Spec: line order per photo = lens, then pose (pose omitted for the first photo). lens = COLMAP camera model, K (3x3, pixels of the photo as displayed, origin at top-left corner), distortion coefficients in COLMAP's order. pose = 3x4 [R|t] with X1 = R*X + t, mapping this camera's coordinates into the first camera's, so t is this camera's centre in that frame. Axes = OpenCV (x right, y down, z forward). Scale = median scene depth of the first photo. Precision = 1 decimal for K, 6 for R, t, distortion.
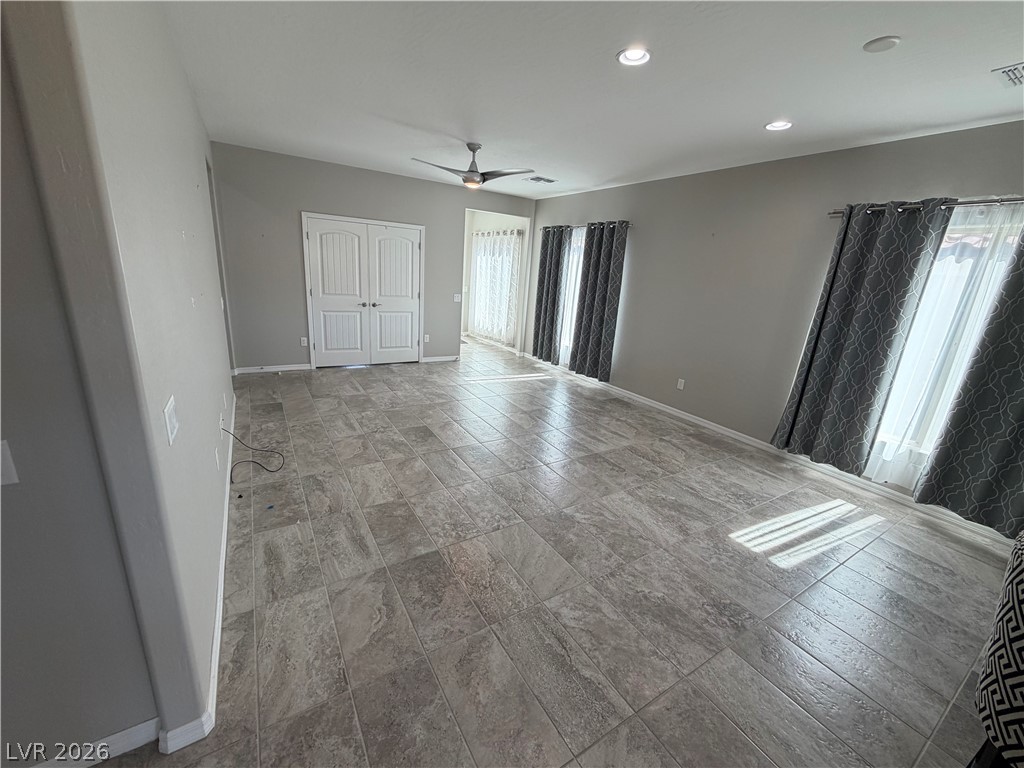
lens RADIAL K [[409.3, 0, 507.3], [0, 409.3, 384.1], [0, 0, 1]] dist [-0.000759, 0.000628]
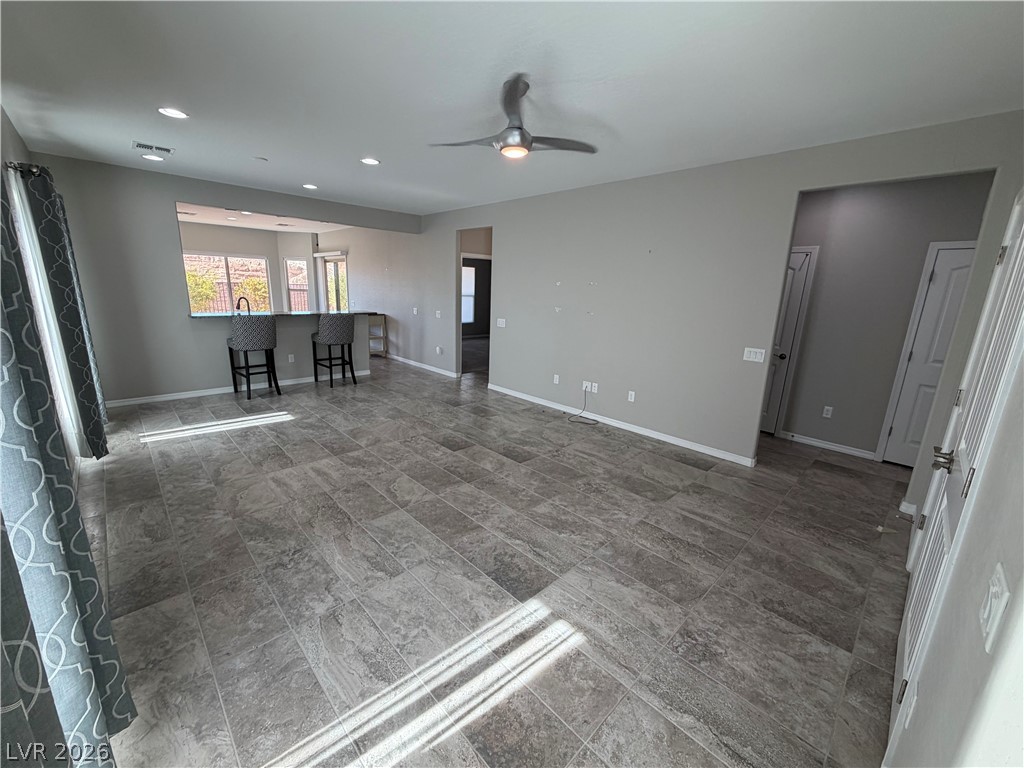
lens RADIAL K [[409.3, 0, 509.3], [0, 409.3, 383.8], [0, 0, 1]] dist [-0.000759, 0.000628]
pose [[-0.969978, -0.050473, -0.237897, 0.054907], [-0.159808, 0.869656, 0.467077, -0.532388], [0.183313, 0.491072, -0.851613, 1.897118]]
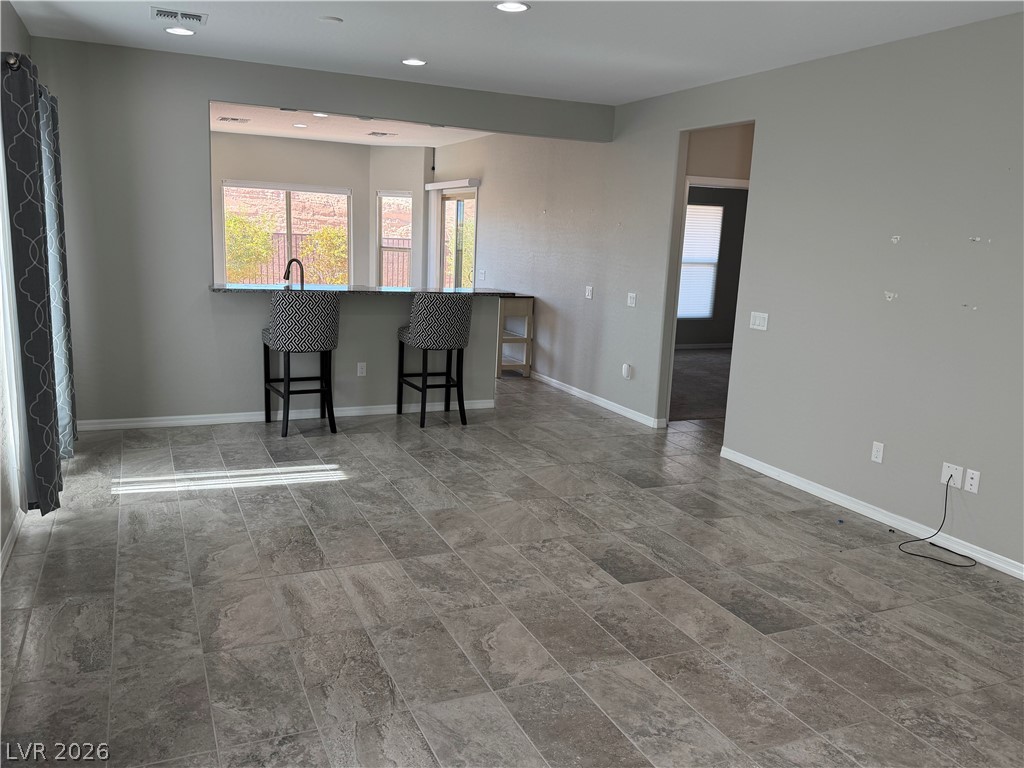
lens RADIAL K [[806.7, 0, 514.3], [0, 806.7, 384.4], [0, 0, 1]] dist [0.070222, -0.097017]
pose [[-0.986636, -0.131933, 0.095619, 0.001297], [-0.075197, 0.889294, 0.451112, -0.525079], [-0.144550, 0.437893, -0.887330, 1.856794]]
